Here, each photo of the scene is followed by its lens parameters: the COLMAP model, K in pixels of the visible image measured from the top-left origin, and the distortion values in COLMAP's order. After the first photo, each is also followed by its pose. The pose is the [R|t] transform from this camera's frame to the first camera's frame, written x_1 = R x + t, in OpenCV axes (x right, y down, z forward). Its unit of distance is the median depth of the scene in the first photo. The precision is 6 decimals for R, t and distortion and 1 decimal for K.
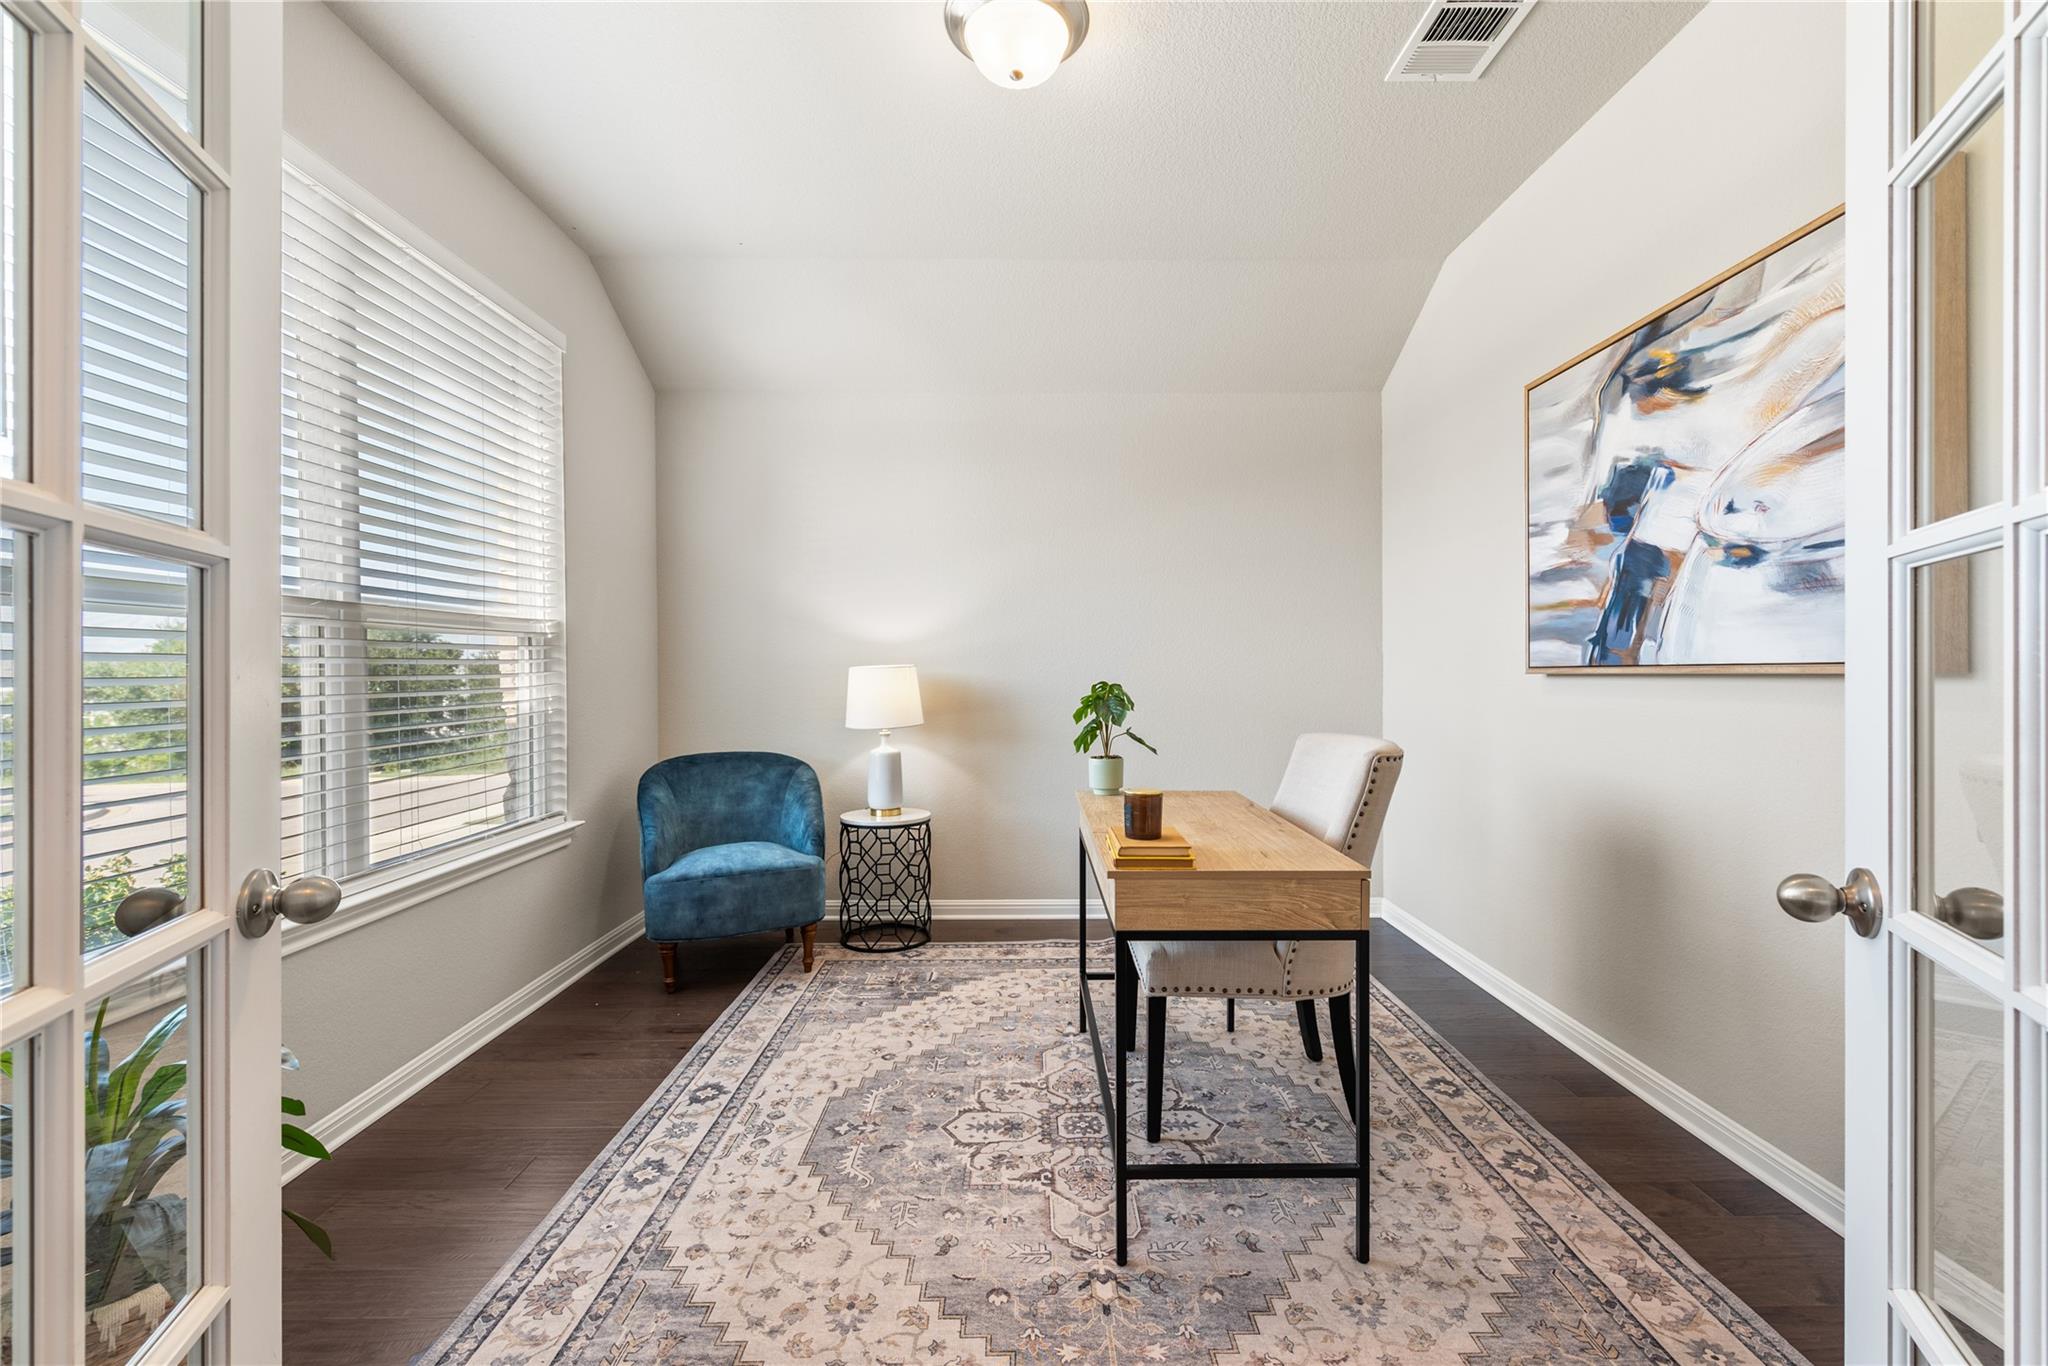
lens RADIAL K [[834.3, 0, 1036.7], [0, 834.3, 685.0], [0, 0, 1]] dist [0.010240, -0.004322]
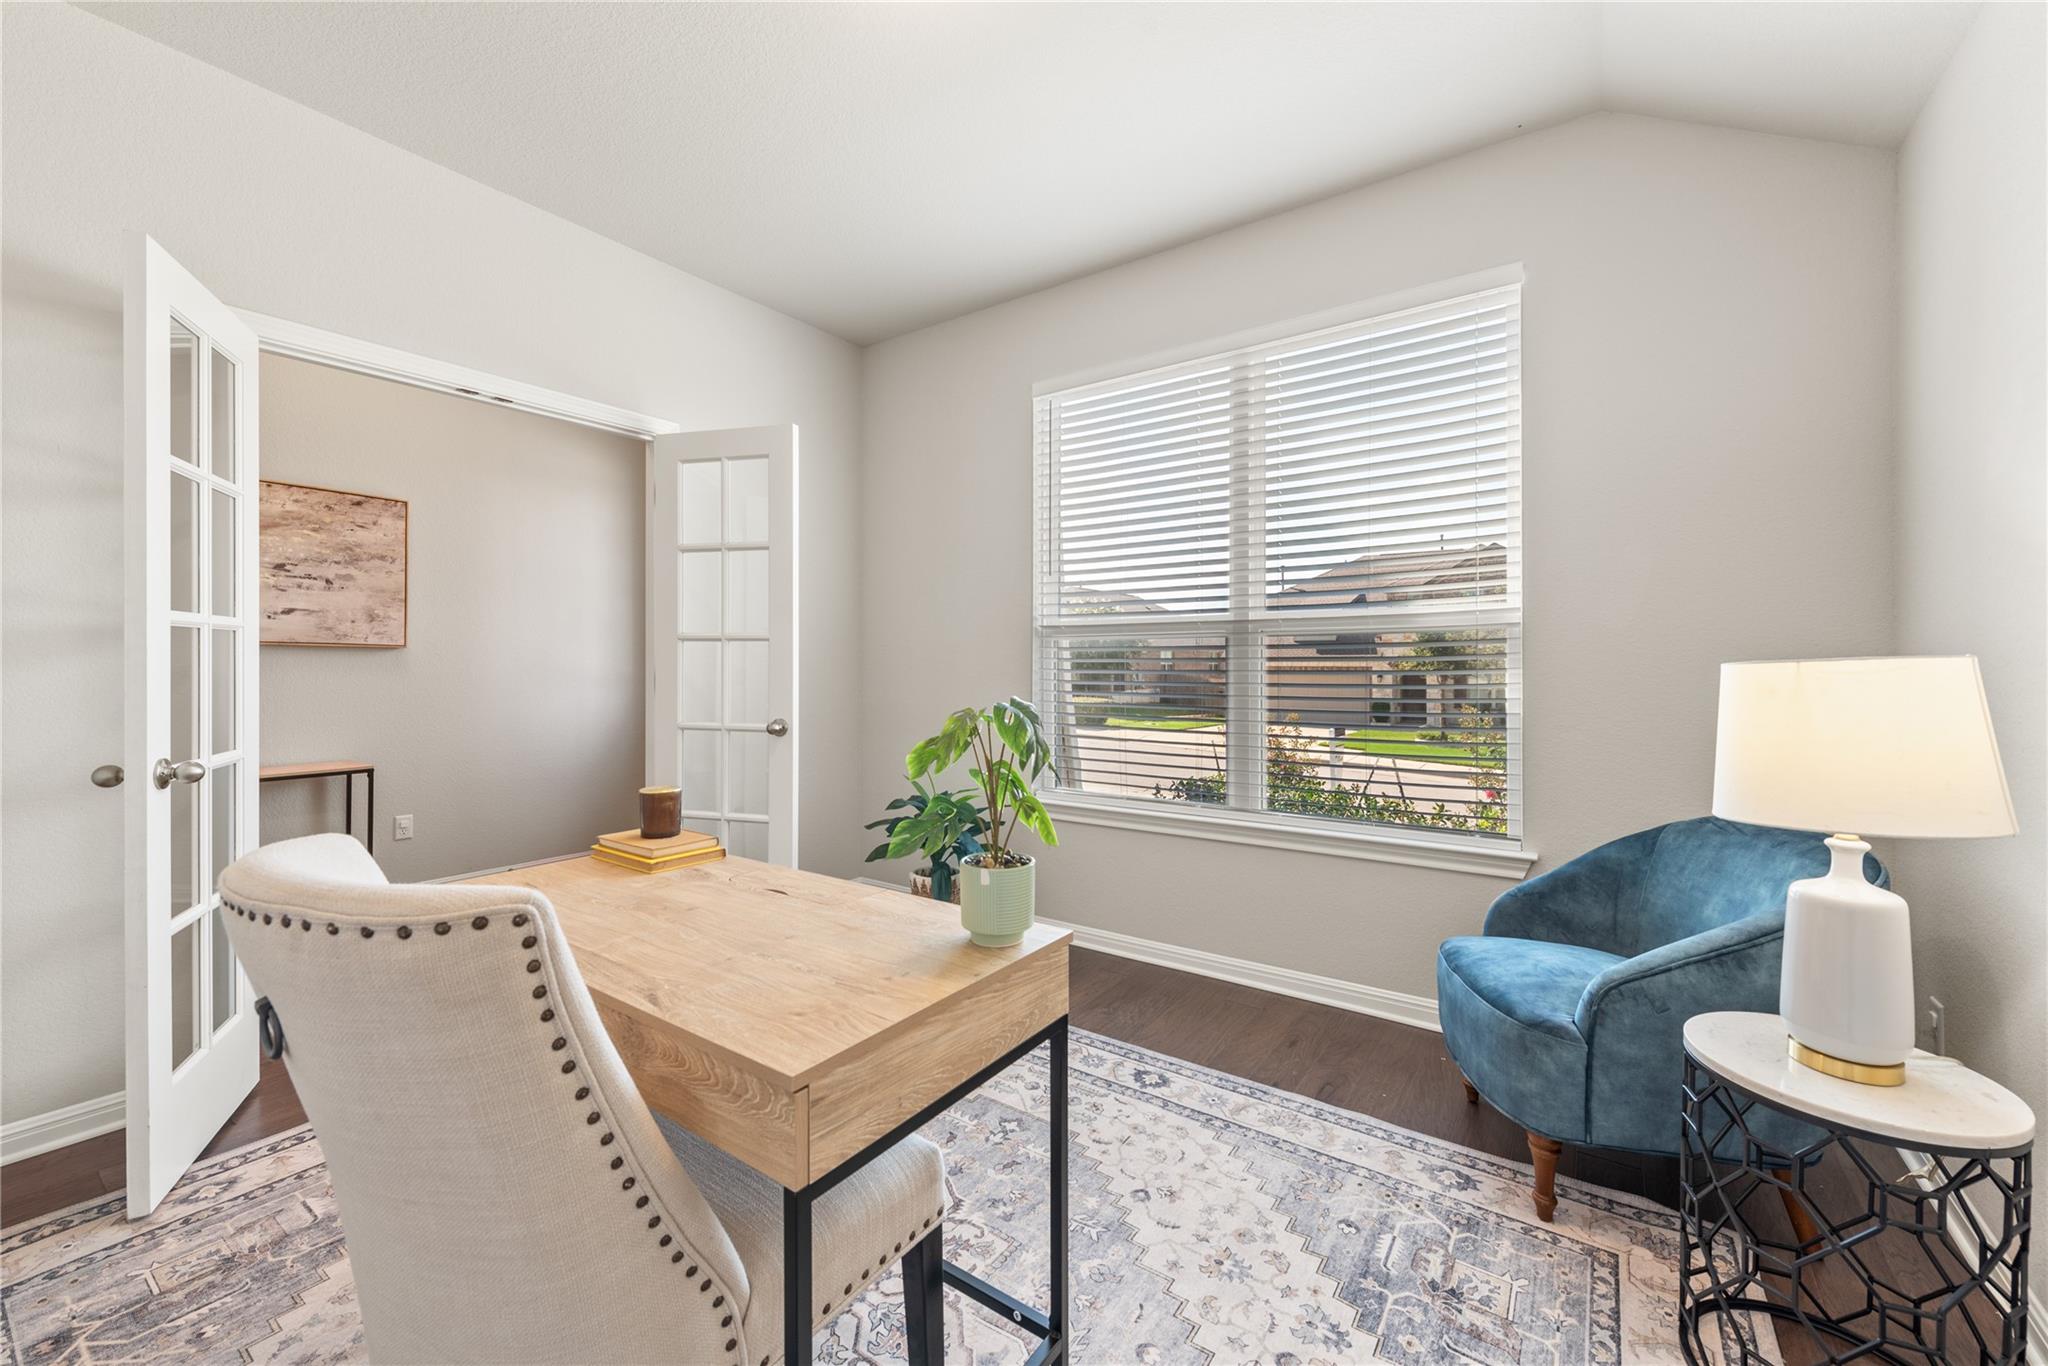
lens RADIAL K [[798.6, 0, 1035.9], [0, 798.6, 686.7], [0, 0, 1]] dist [0.009349, -0.002769]
pose [[-0.578365, 0.015803, -0.815625, 0.413403], [-0.016486, 0.999382, 0.031054, -0.018667], [0.815611, 0.031407, -0.577747, 1.234528]]
